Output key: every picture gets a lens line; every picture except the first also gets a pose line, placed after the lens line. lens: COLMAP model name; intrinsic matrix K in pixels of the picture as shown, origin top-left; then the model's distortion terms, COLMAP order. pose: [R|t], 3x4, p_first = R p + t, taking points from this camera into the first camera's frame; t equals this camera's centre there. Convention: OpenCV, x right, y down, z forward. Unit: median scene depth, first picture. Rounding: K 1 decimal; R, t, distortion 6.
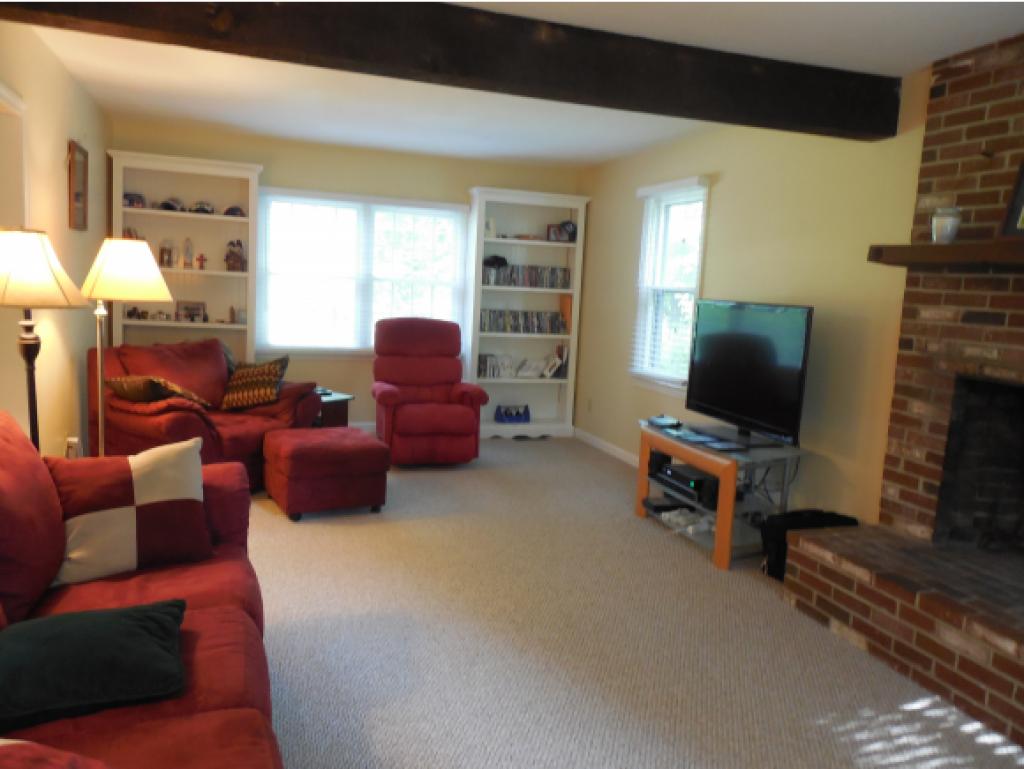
lens RADIAL K [[766.7, 0, 512.9], [0, 766.7, 375.8], [0, 0, 1]] dist [0.008982, -0.001312]
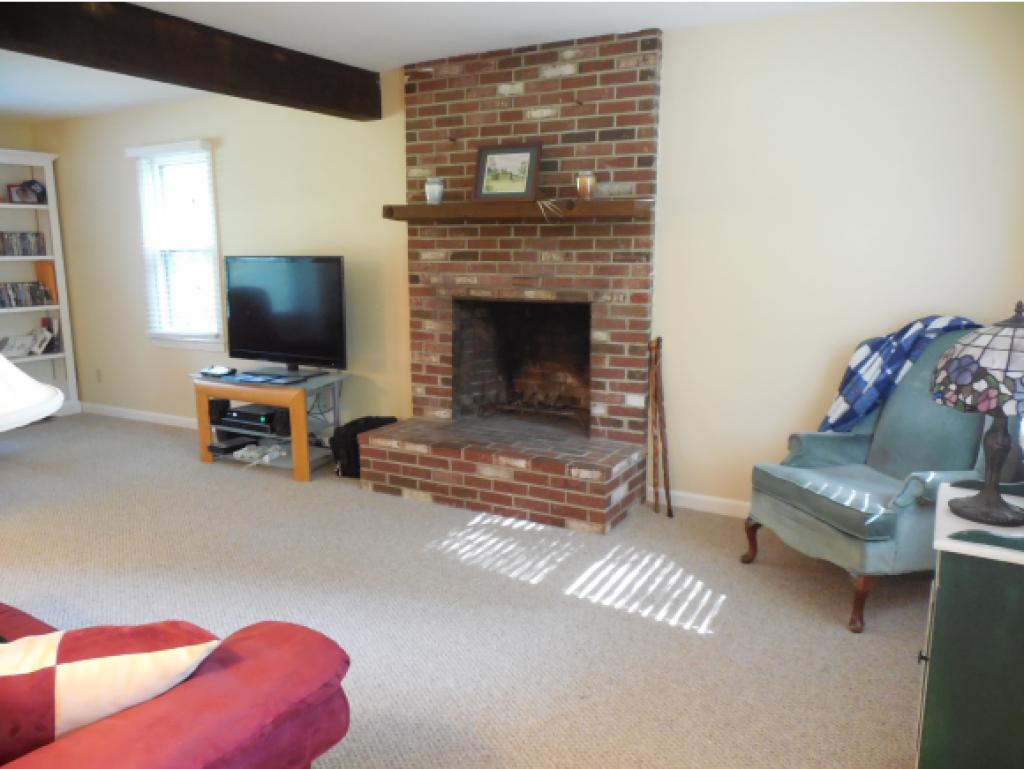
lens RADIAL K [[766.7, 0, 512.9], [0, 766.7, 375.8], [0, 0, 1]] dist [0.008982, -0.001312]
pose [[0.751031, -0.162583, 0.639937, -0.249207], [0.125045, 0.986693, 0.103927, 0.007198], [-0.648318, 0.001969, 0.761367, -0.131083]]
